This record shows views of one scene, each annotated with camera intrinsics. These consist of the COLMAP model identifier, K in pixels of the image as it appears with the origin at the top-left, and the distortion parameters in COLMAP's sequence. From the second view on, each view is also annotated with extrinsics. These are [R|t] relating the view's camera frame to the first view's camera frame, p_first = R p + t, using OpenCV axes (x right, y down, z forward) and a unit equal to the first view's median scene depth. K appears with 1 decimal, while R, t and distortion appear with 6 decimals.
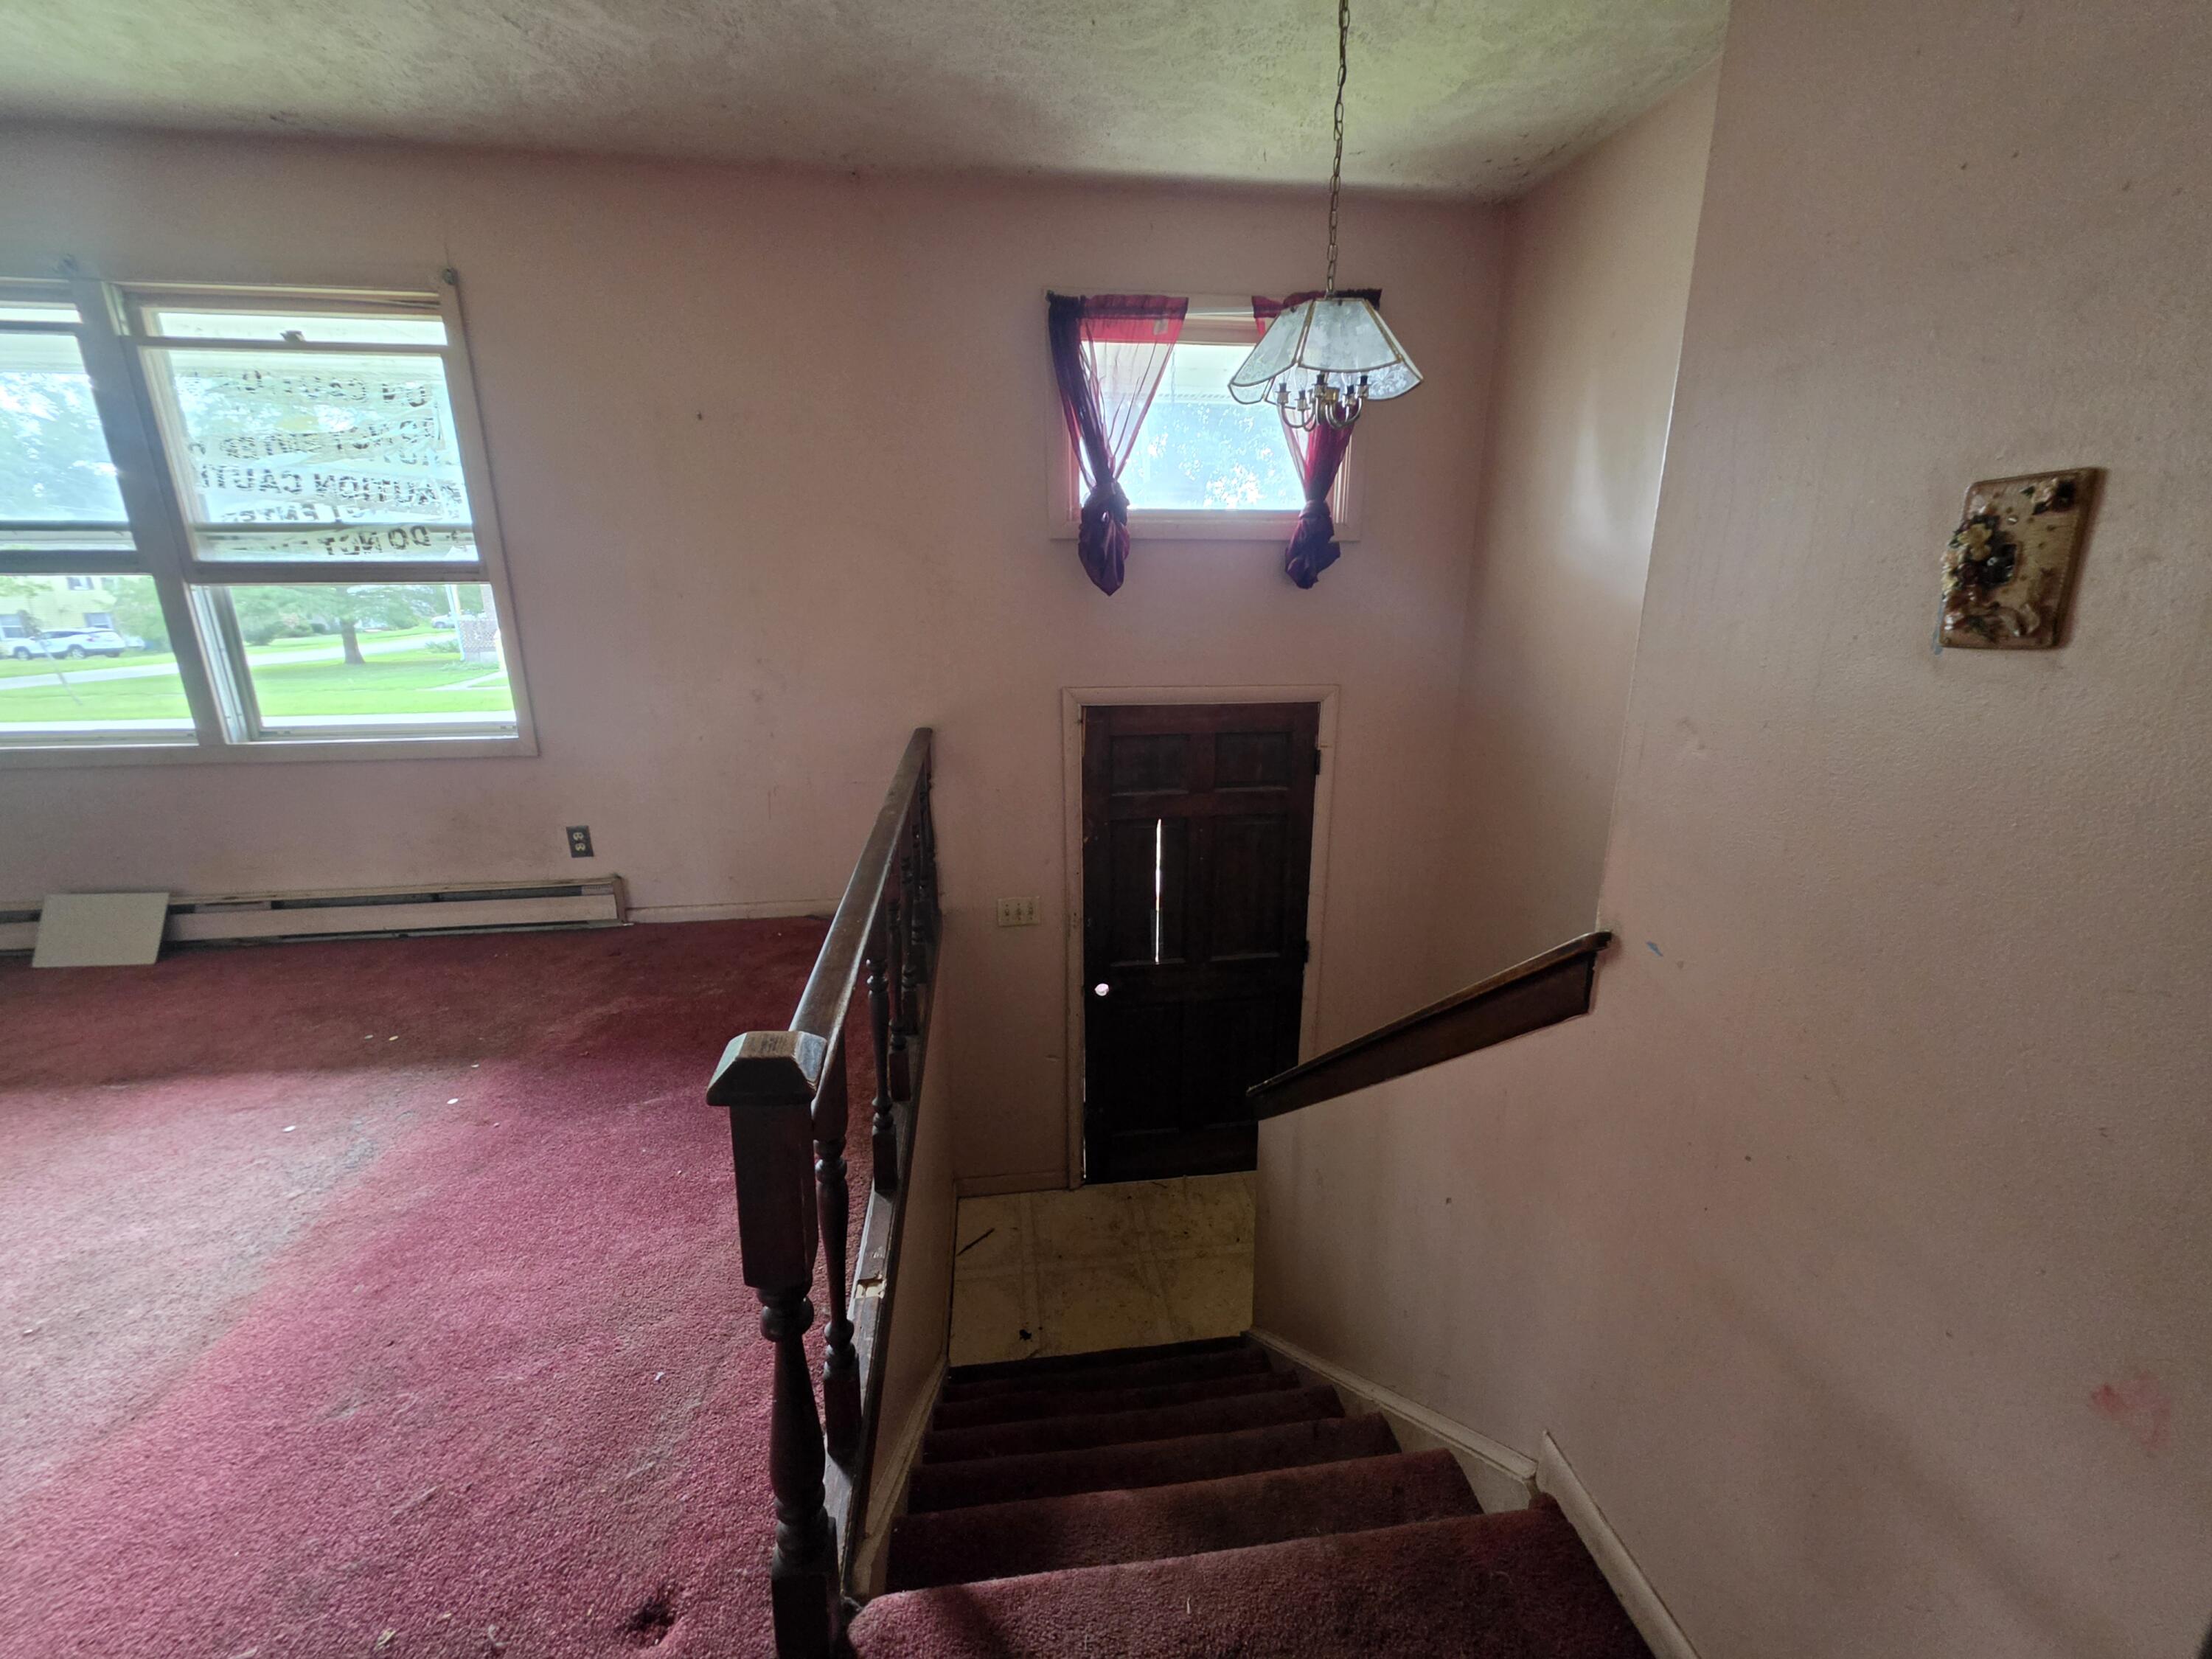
lens RADIAL K [[895.0, 0, 1103.5], [0, 895.0, 814.8], [0, 0, 1]] dist [-0.000949, 0.001603]
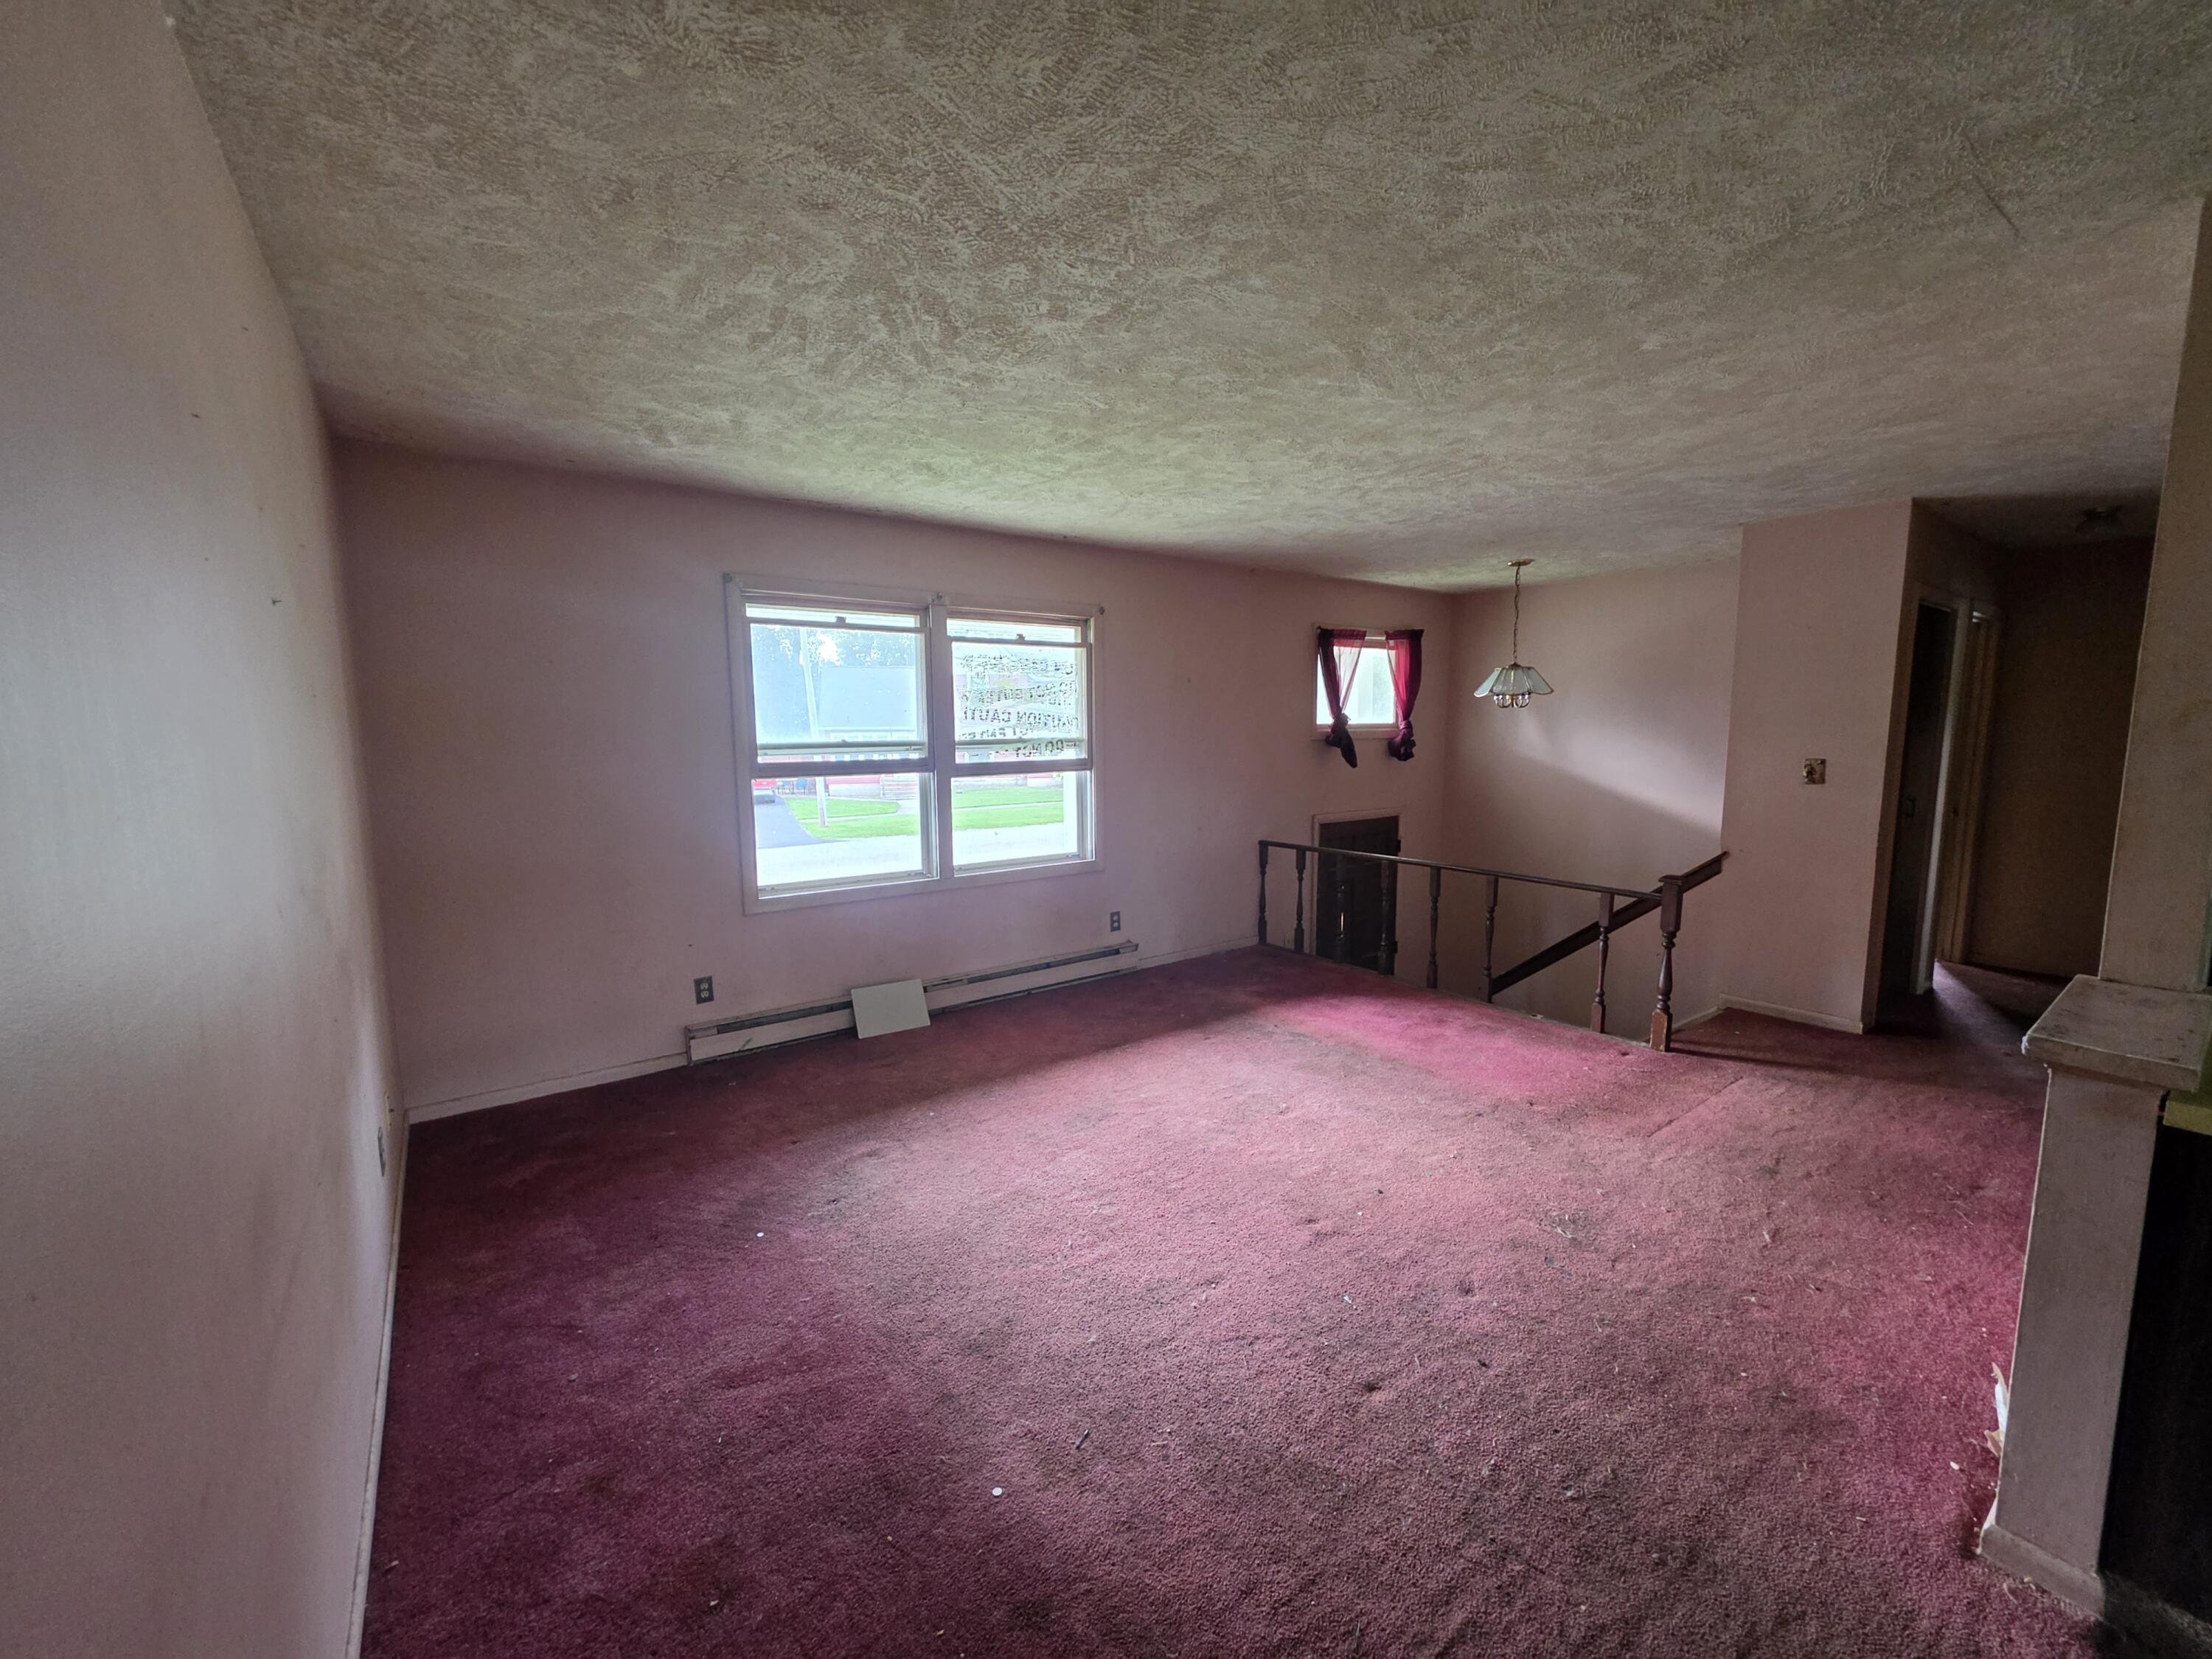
lens RADIAL K [[895.0, 0, 1109.2], [0, 895.0, 820.3], [0, 0, 1]] dist [-0.000949, 0.001603]
pose [[0.876519, -0.056411, 0.478050, -1.518218], [0.126726, 0.985119, -0.116108, 0.040755], [-0.464386, 0.162352, 0.870625, -0.513043]]
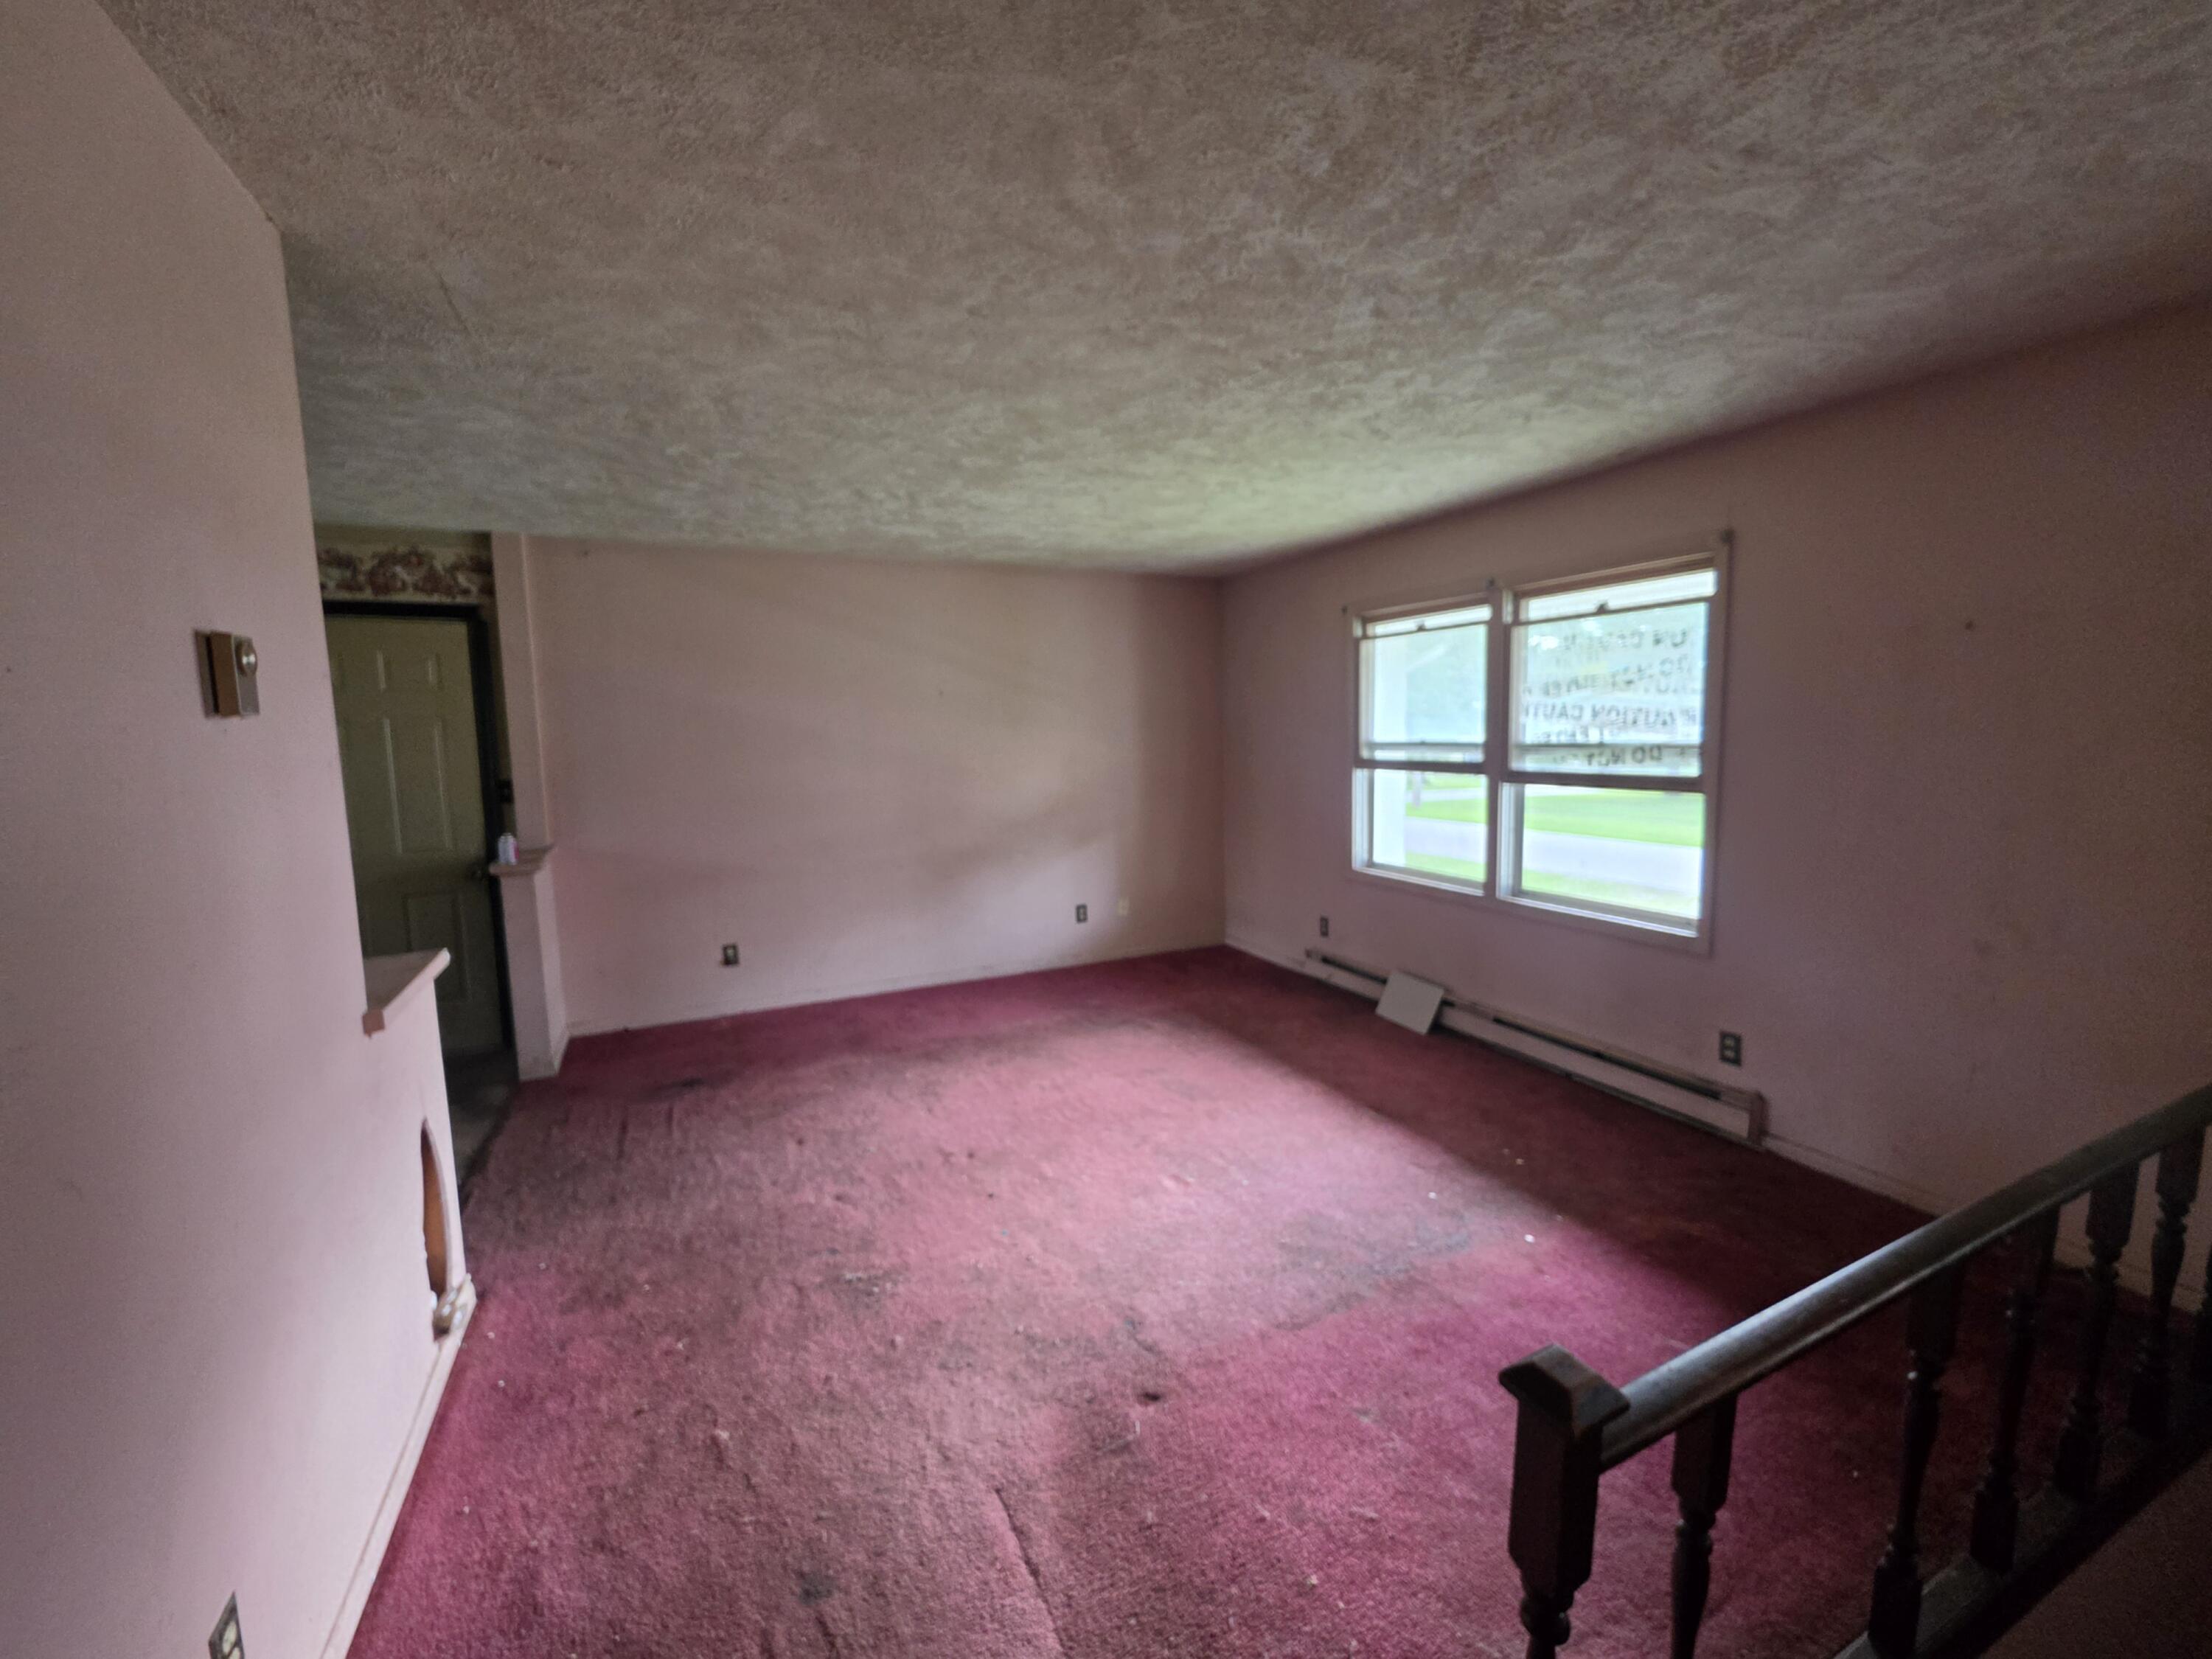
lens RADIAL K [[895.0, 0, 1122.0], [0, 895.0, 843.0], [0, 0, 1]] dist [-0.000949, 0.001603]
pose [[0.314444, 0.115566, -0.942215, 0.129661], [-0.220724, 0.974259, 0.045835, -0.098359], [0.923258, 0.193557, 0.331858, -0.005693]]
